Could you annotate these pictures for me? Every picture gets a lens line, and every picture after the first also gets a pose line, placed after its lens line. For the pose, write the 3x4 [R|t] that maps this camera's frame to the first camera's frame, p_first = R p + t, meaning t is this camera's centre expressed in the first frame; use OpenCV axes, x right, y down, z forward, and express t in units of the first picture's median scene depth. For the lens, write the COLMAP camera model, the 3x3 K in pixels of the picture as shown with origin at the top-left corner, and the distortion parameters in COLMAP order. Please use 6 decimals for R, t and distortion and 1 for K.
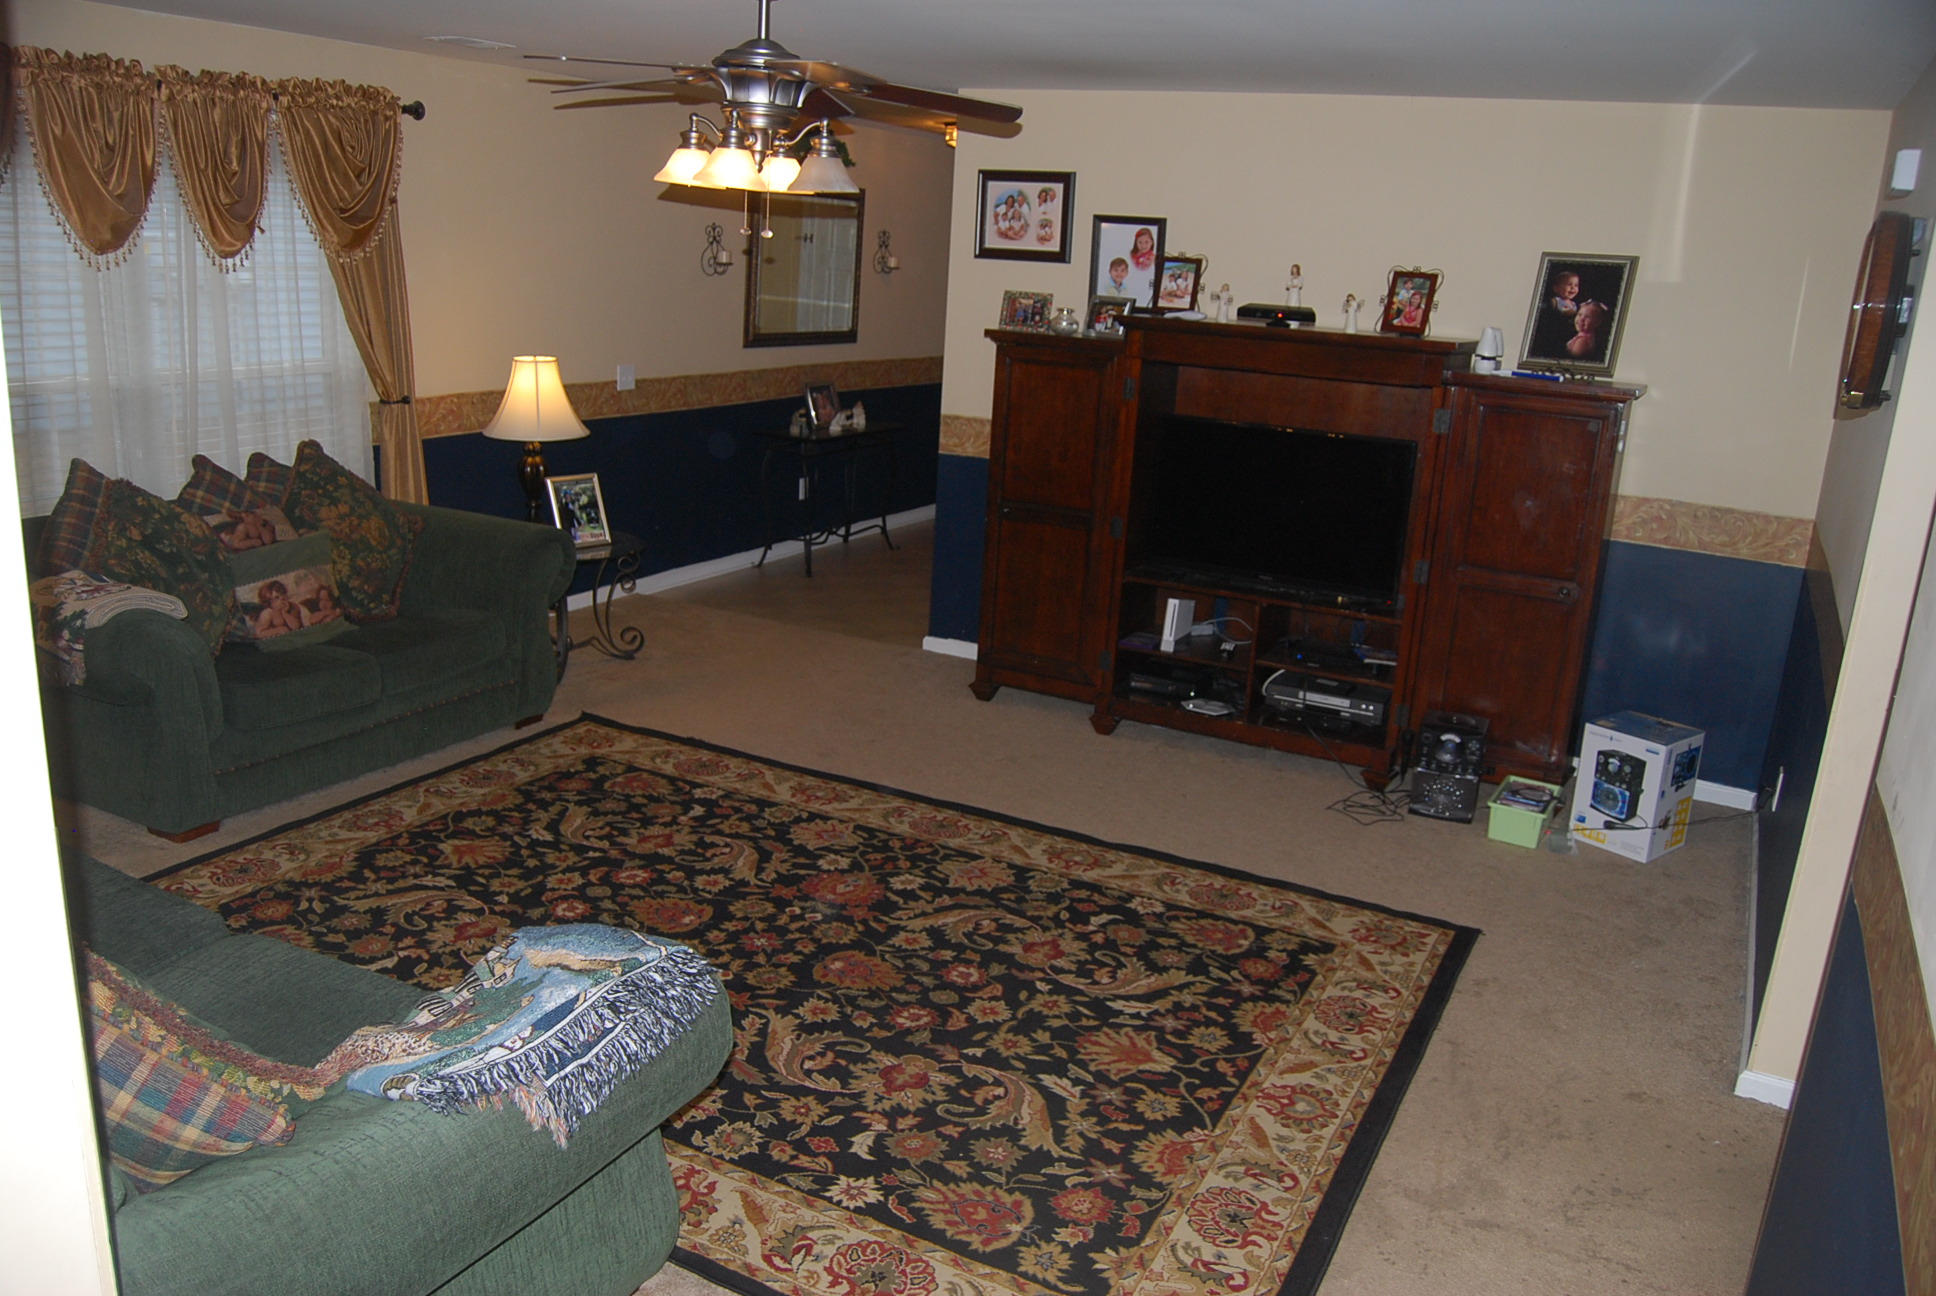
lens RADIAL K [[1514.2, 0, 951.3], [0, 1514.2, 646.1], [0, 0, 1]] dist [-0.090751, 0.029014]
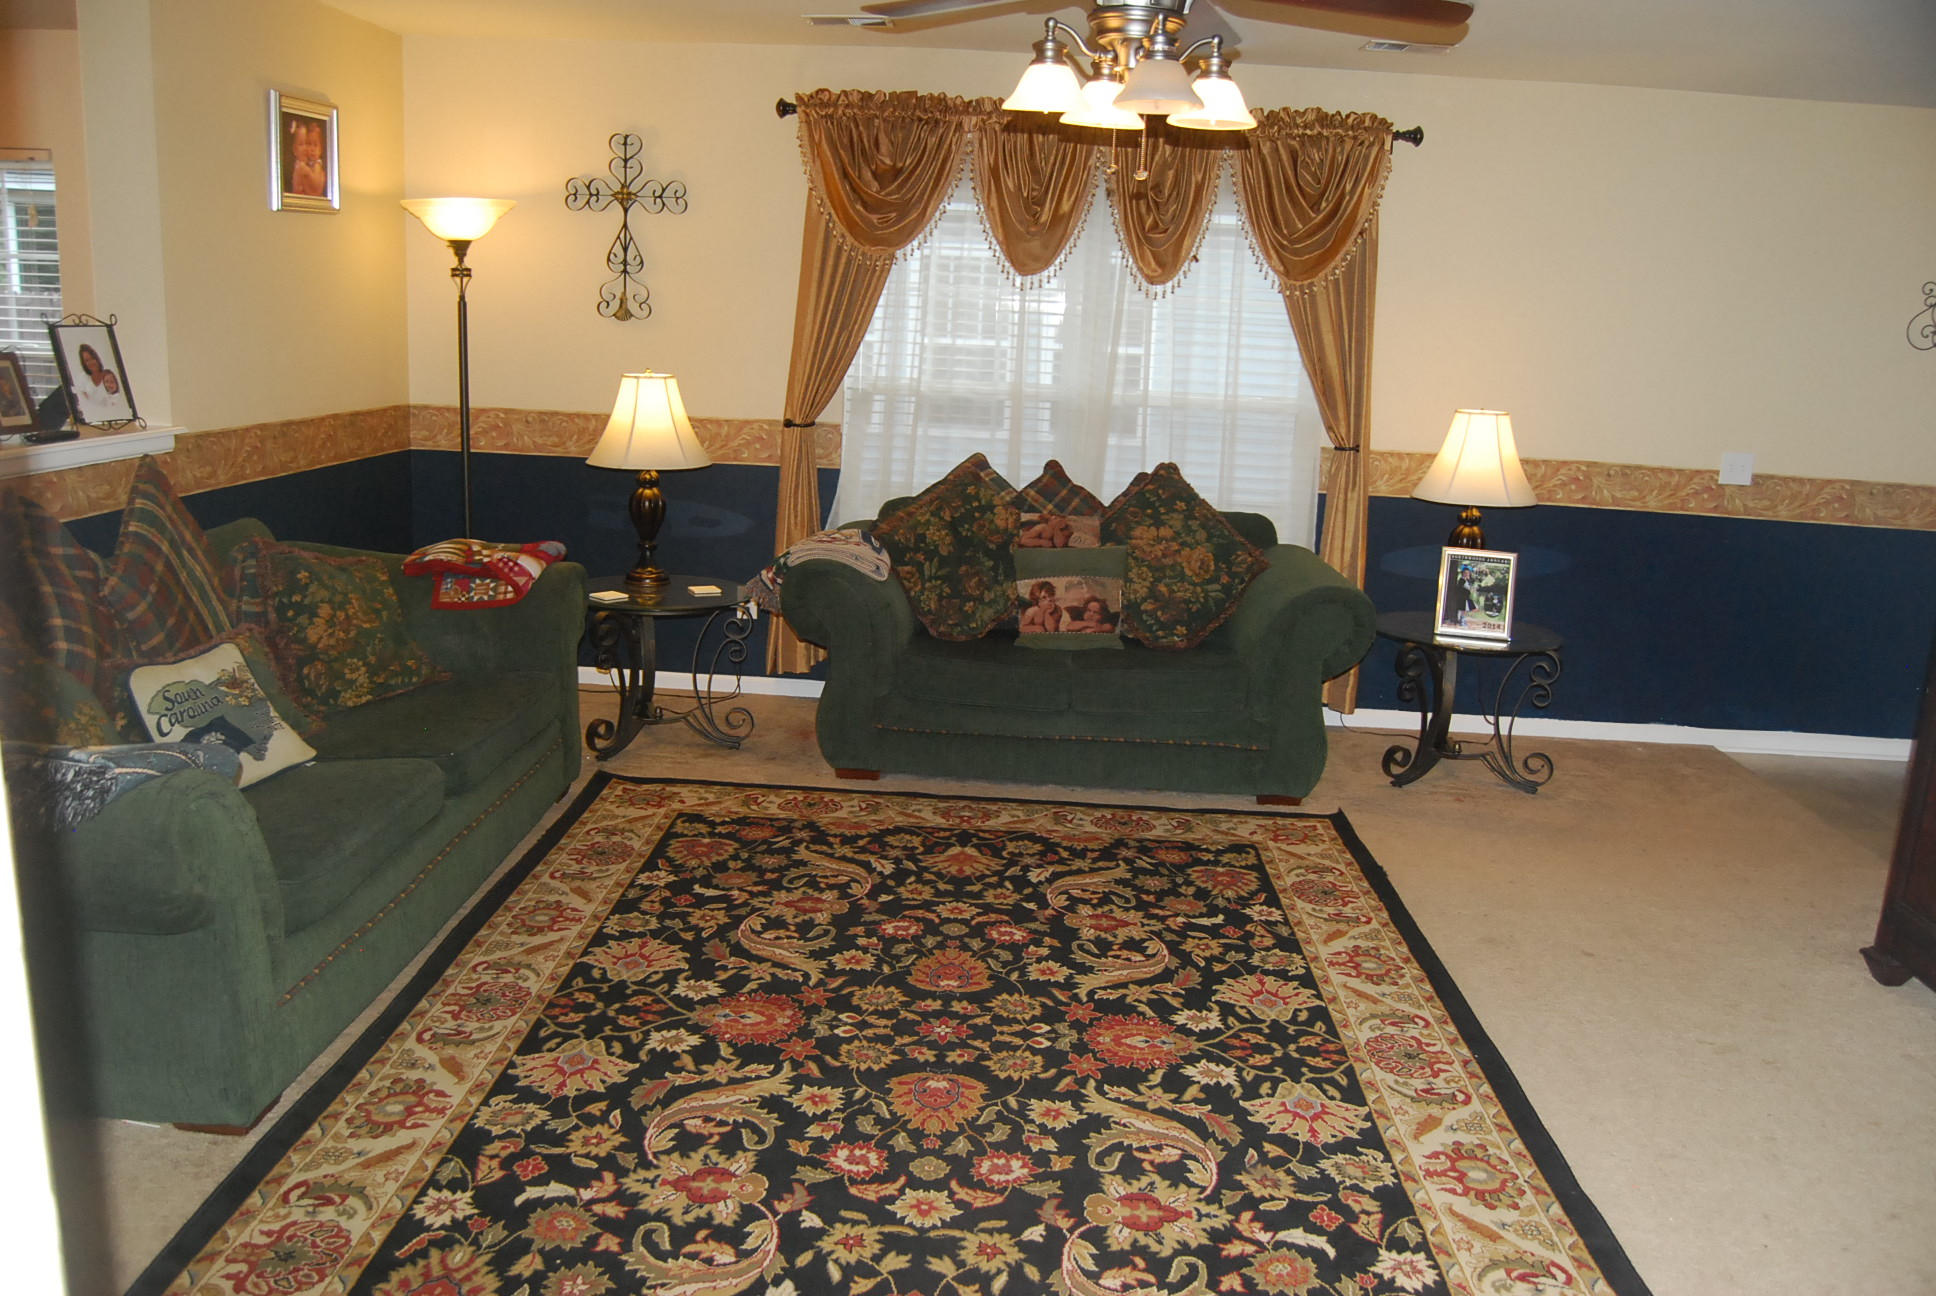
lens RADIAL K [[1514.2, 0, 961.5], [0, 1514.2, 646.6], [0, 0, 1]] dist [-0.090751, 0.029014]
pose [[0.435937, 0.160949, -0.885468, 0.482049], [-0.254978, 0.965654, 0.049992, -0.040059], [0.863102, 0.203981, 0.462003, 0.504200]]
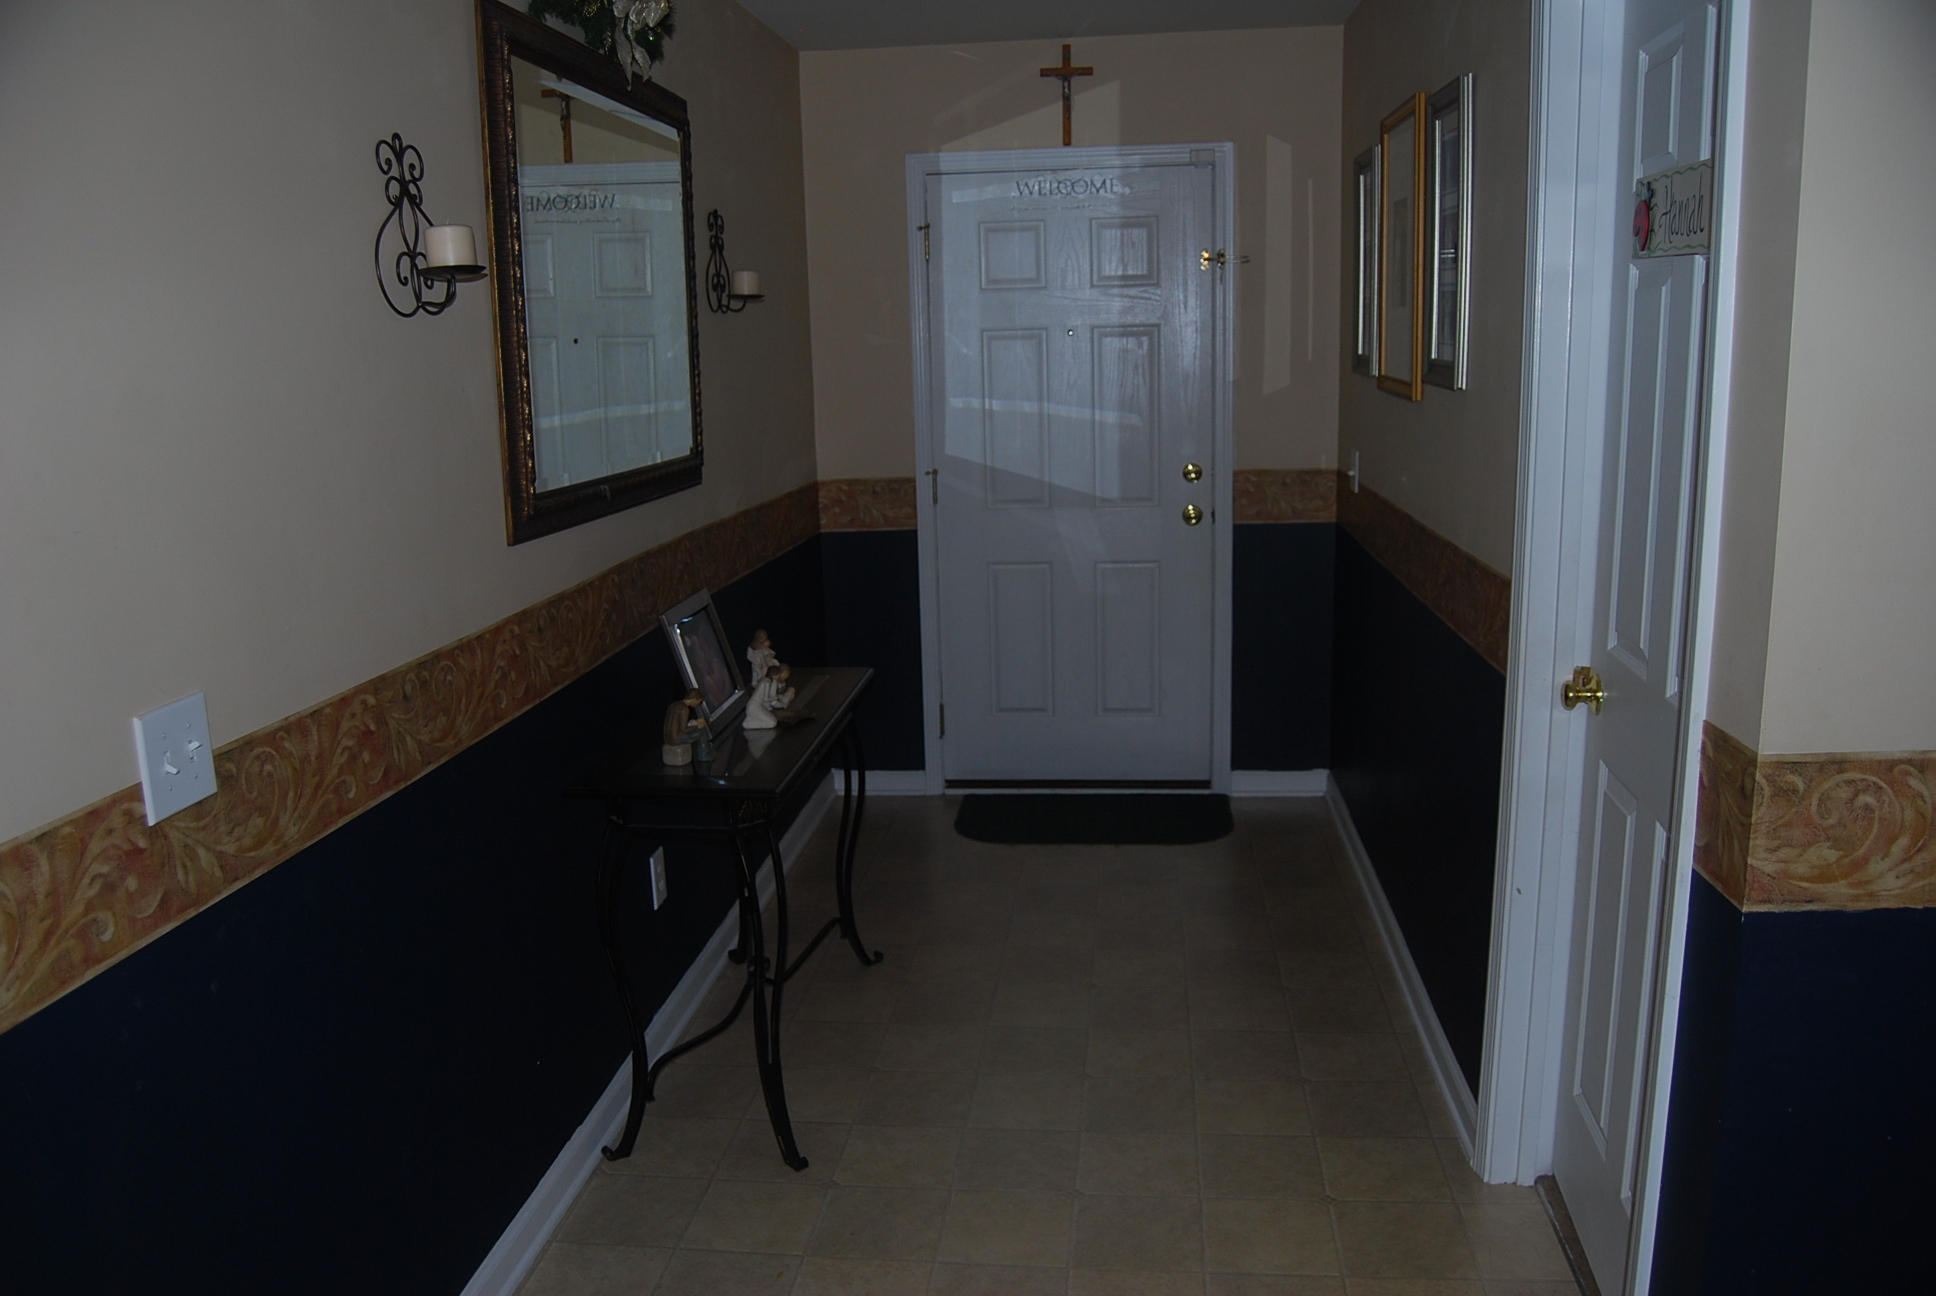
lens RADIAL K [[1514.2, 0, 969.3], [0, 1514.2, 648.1], [0, 0, 1]] dist [-0.090751, 0.029014]
pose [[0.924717, -0.156441, 0.347023, -0.285614], [0.174499, 0.984429, -0.021202, -0.269034], [-0.338303, 0.080161, 0.937617, 1.184631]]
